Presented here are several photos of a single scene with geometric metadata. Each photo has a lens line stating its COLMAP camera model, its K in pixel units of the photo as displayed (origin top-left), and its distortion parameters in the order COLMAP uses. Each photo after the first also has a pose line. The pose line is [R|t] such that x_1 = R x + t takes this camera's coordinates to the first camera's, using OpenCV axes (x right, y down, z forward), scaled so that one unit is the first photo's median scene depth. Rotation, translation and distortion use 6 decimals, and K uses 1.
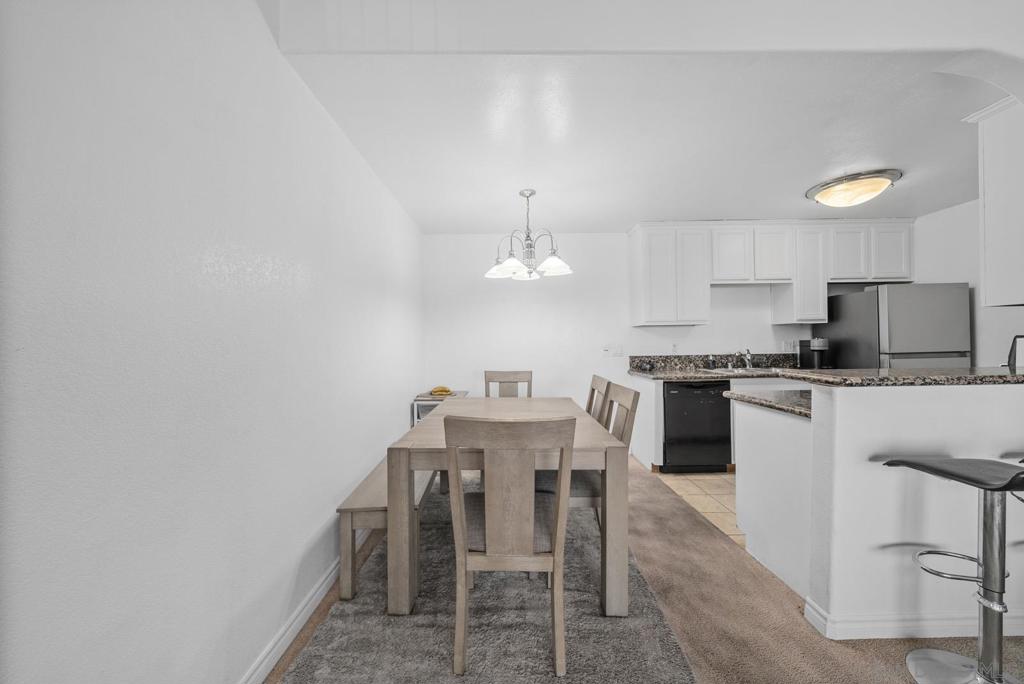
lens RADIAL K [[357.3, 0, 511.9], [0, 357.3, 345.7], [0, 0, 1]] dist [-0.001836, -0.000250]
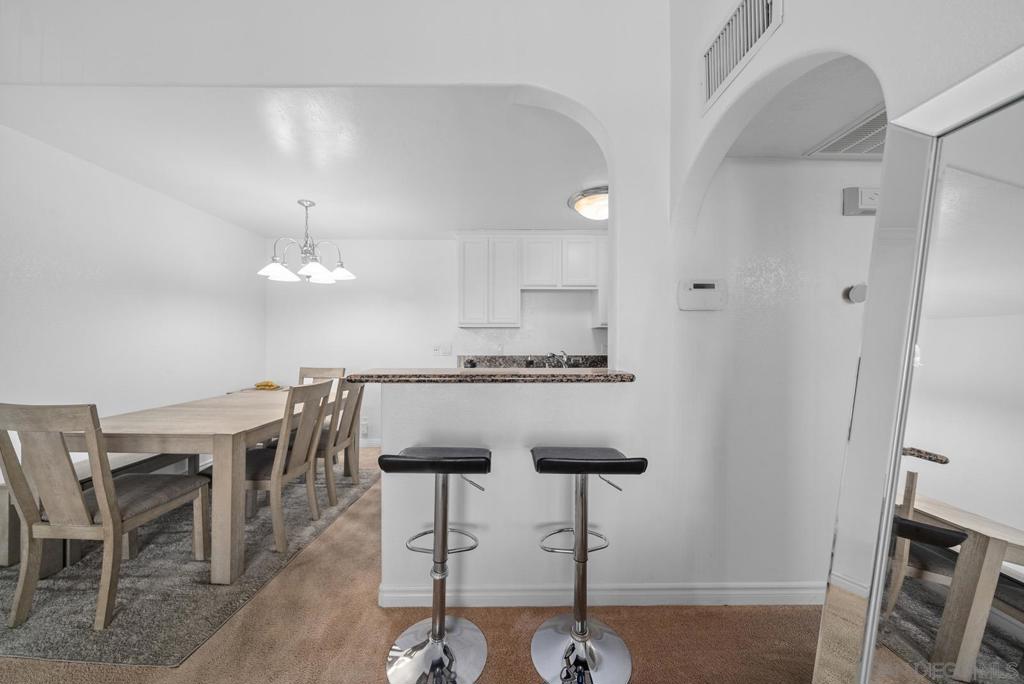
lens RADIAL K [[347.2, 0, 511.3], [0, 347.2, 345.6], [0, 0, 1]] dist [-0.002058, -0.000340]
pose [[0.999885, 0.014461, -0.004650, 0.675831], [-0.014460, 0.999895, 0.000338, -0.005085], [0.004655, -0.000270, 0.999989, -0.049294]]
